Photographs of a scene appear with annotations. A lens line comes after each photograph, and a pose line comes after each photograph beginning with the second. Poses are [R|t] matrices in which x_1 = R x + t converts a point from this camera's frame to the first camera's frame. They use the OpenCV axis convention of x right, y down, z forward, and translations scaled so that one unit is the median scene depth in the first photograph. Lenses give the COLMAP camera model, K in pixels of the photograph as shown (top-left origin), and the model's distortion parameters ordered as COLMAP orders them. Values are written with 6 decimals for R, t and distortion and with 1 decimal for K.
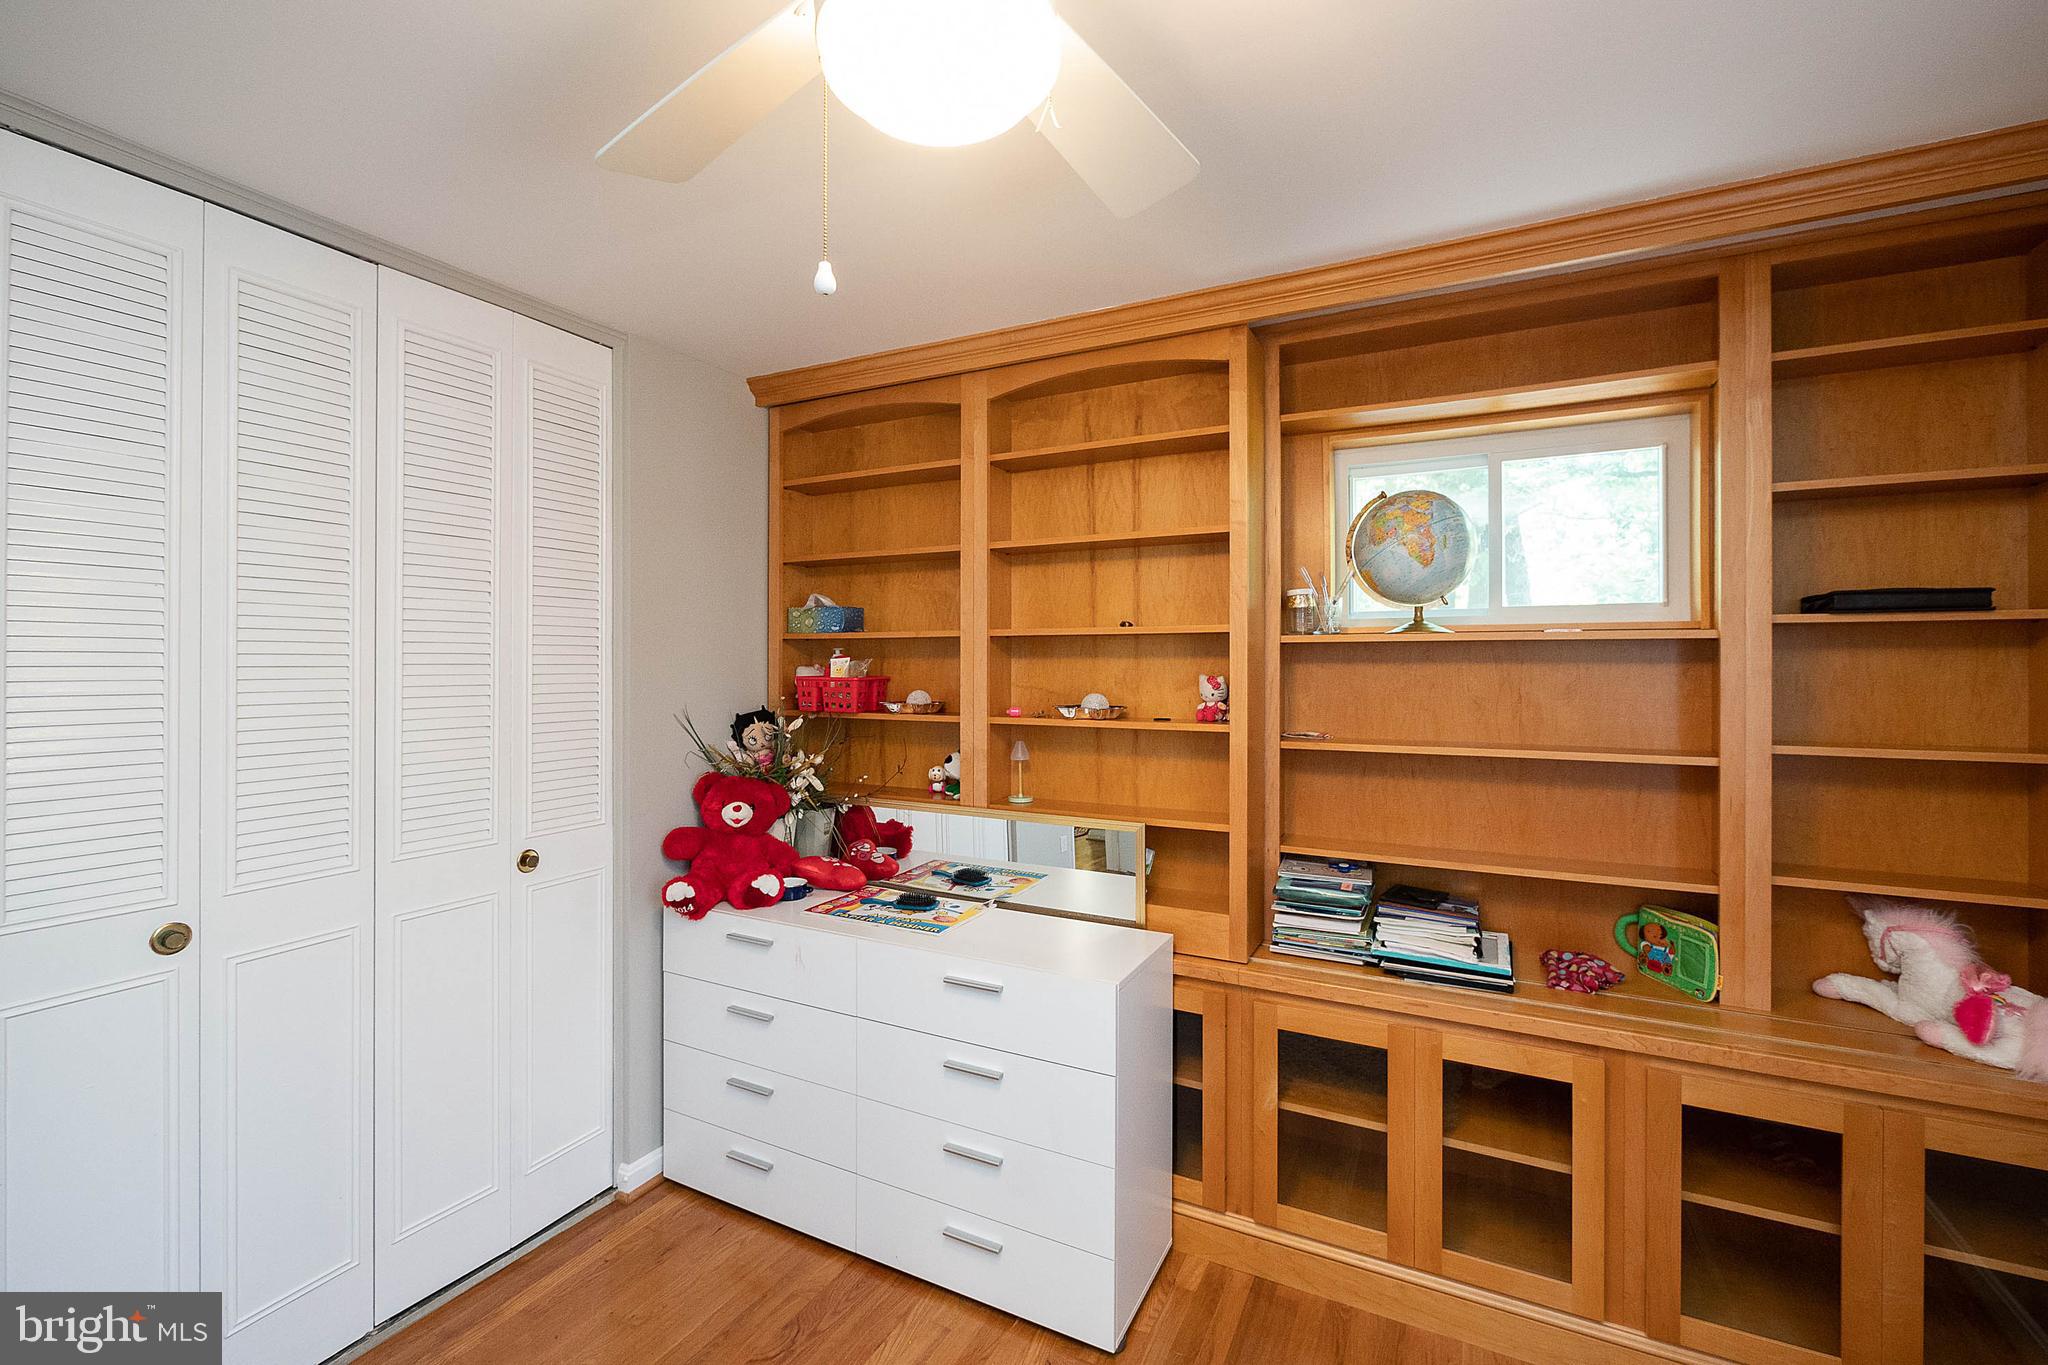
lens RADIAL K [[870.4, 0, 1033.4], [0, 870.4, 668.1], [0, 0, 1]] dist [-0.007707, 0.000718]
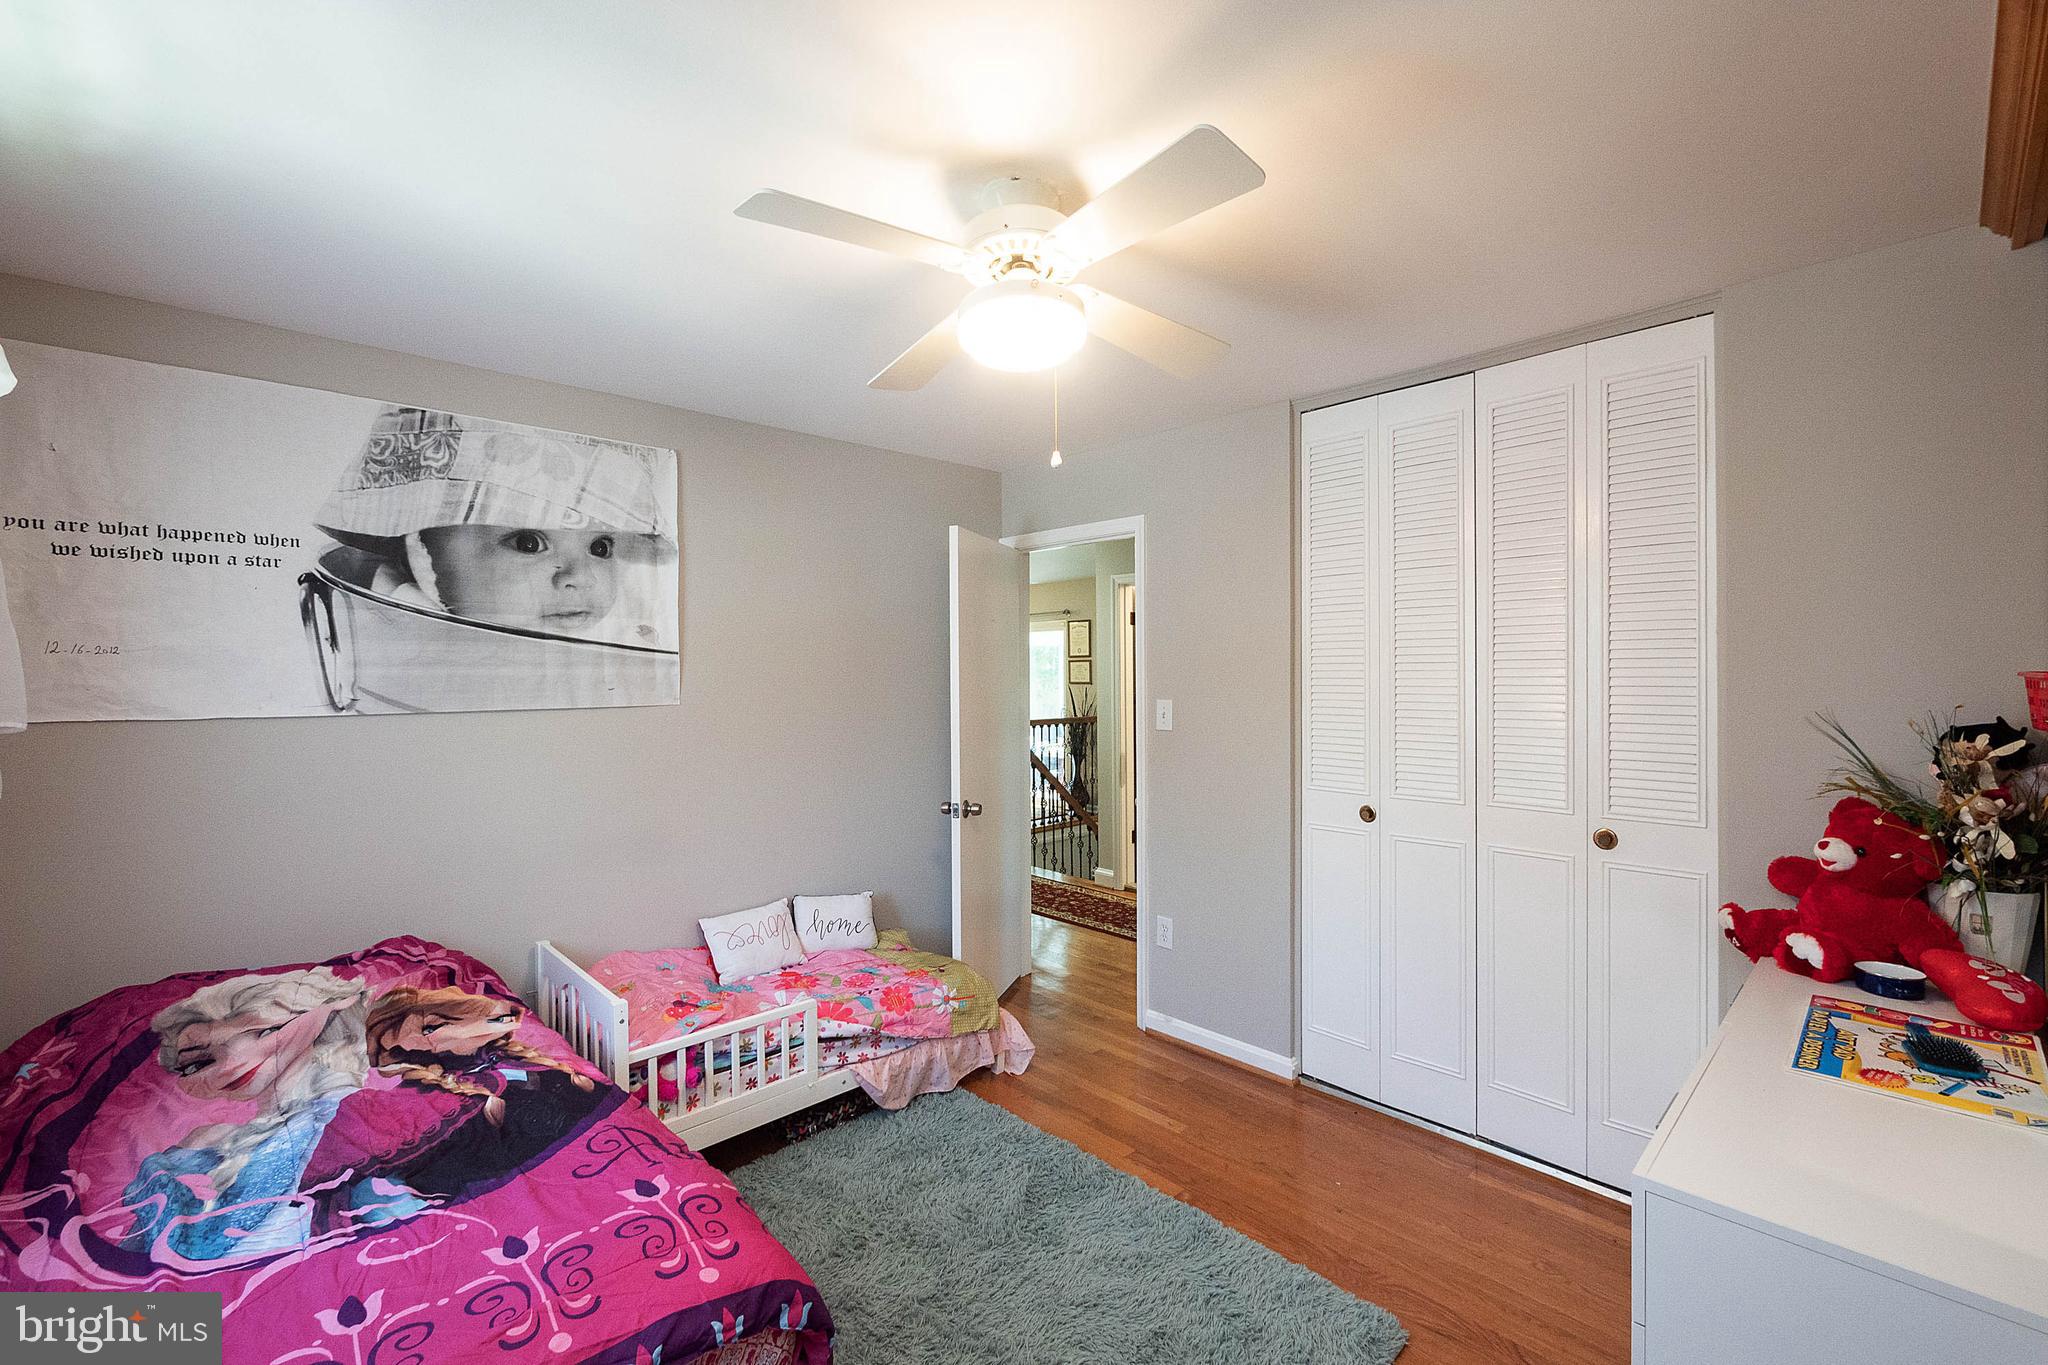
lens RADIAL K [[870.4, 0, 1016.7], [0, 870.4, 682.1], [0, 0, 1]] dist [-0.007707, 0.000718]
pose [[-0.344602, 0.014955, -0.938630, 0.666939], [0.005642, 0.999888, 0.013859, 0.005595], [0.938732, -0.000520, -0.344648, 0.657782]]
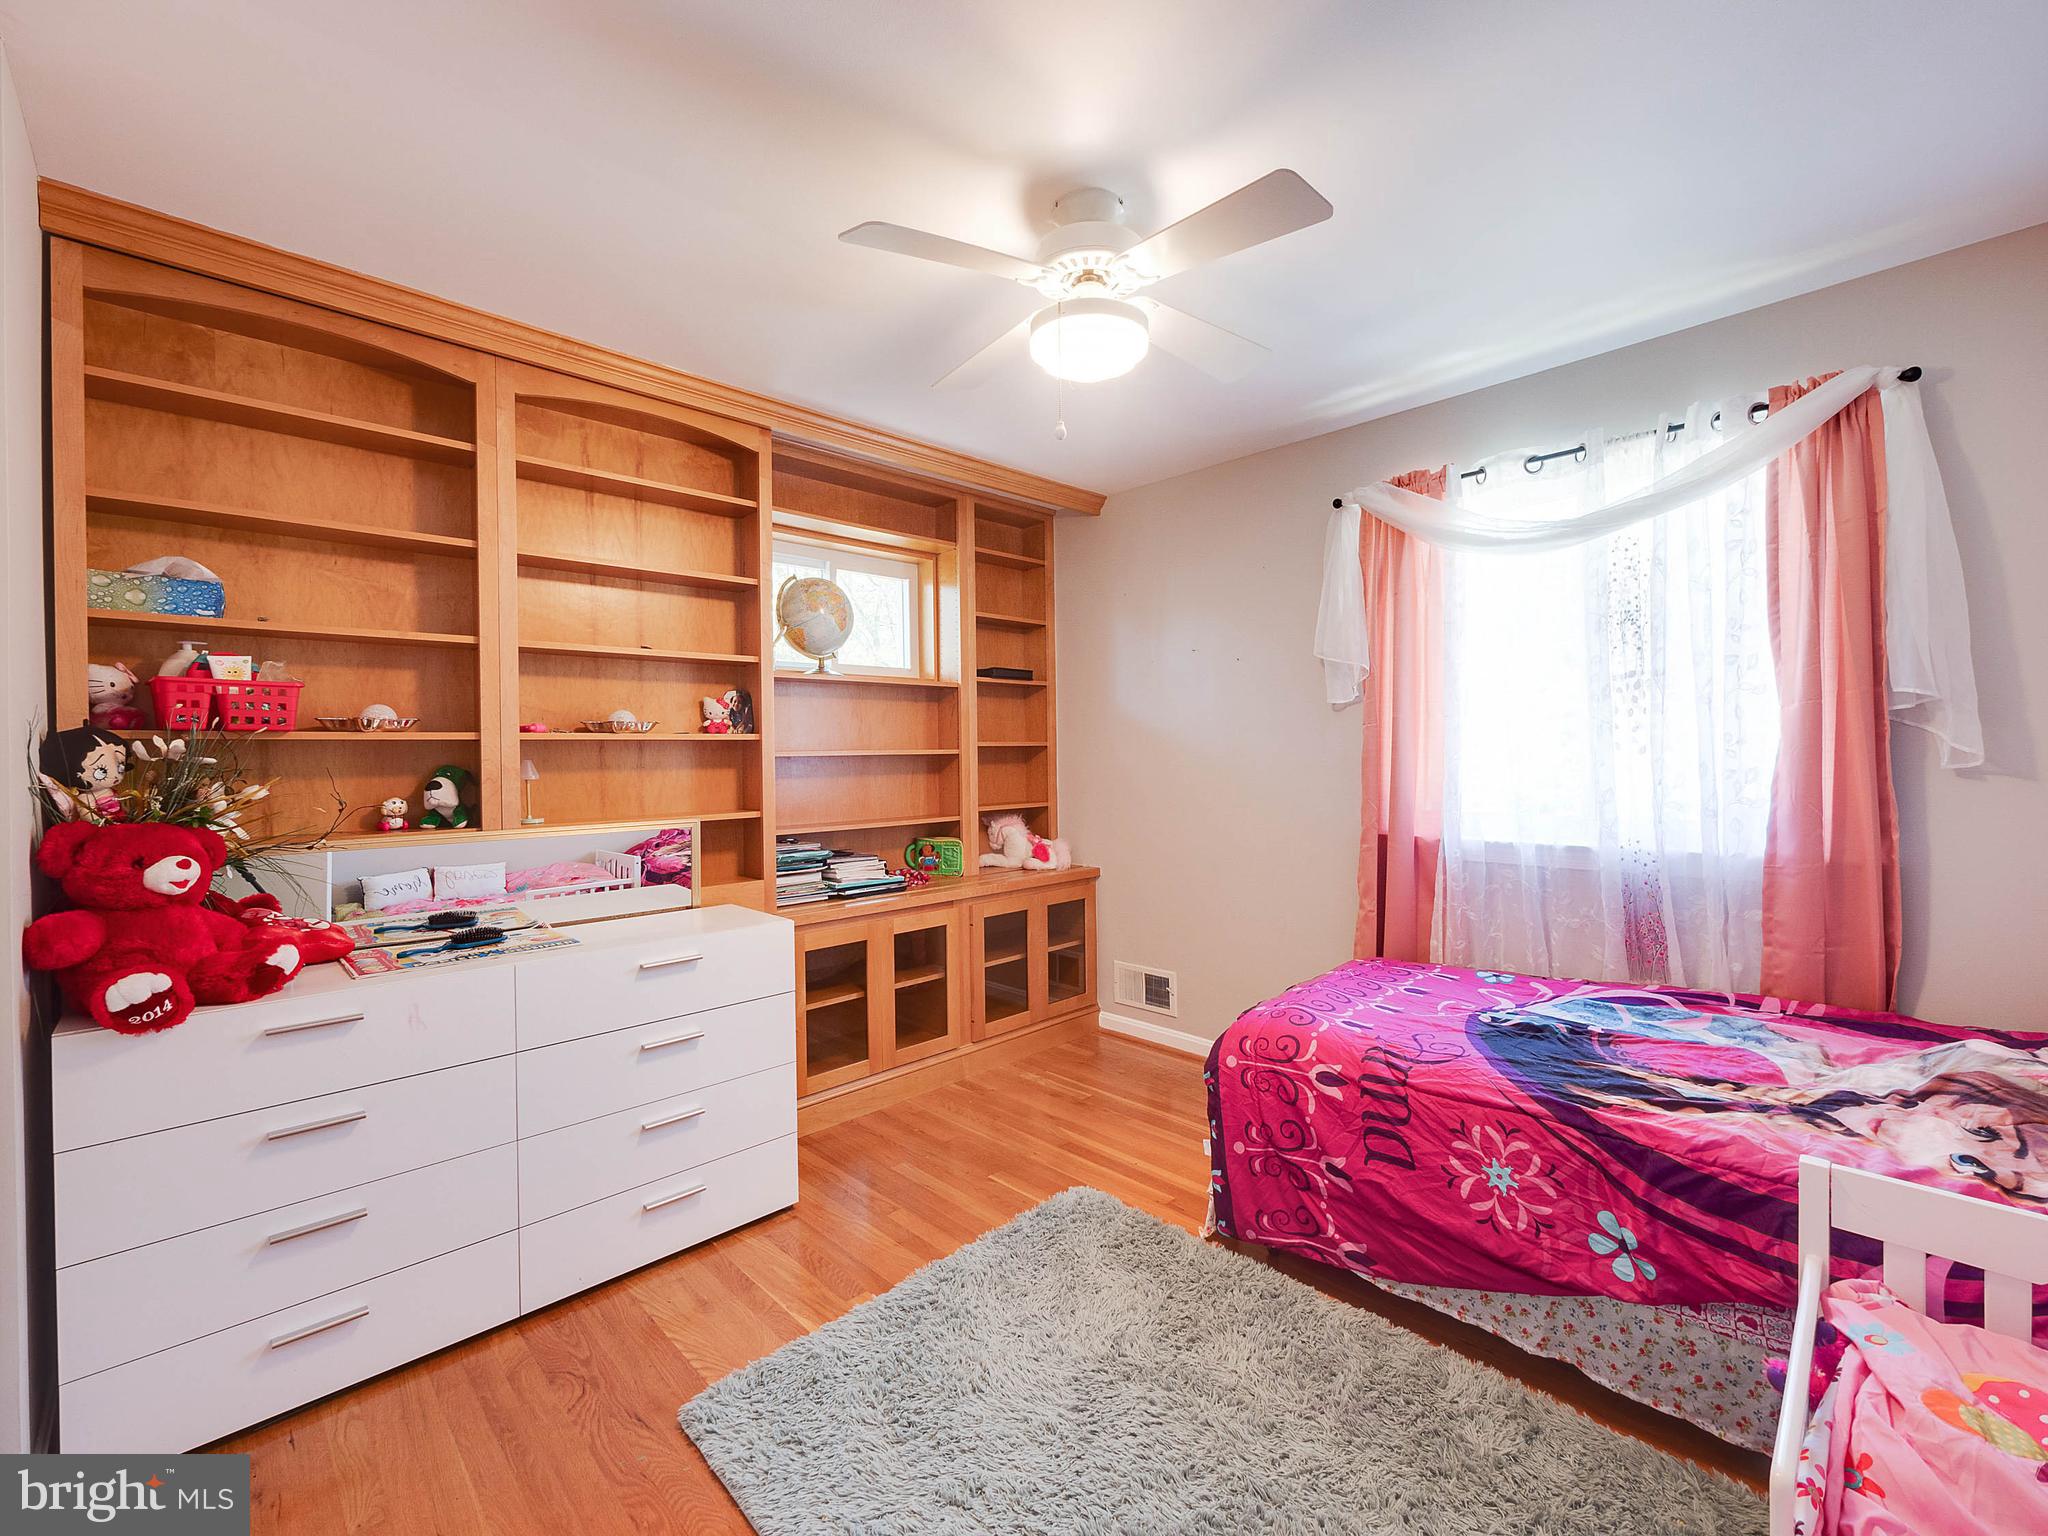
lens RADIAL K [[858.7, 0, 1033.2], [0, 858.7, 756.6], [0, 0, 1]] dist [0.000806, -0.000421]
pose [[0.318995, -0.010778, 0.947695, -0.829696], [0.016373, 0.999849, 0.005860, 0.094777], [-0.947615, 0.013648, 0.319123, 0.200428]]
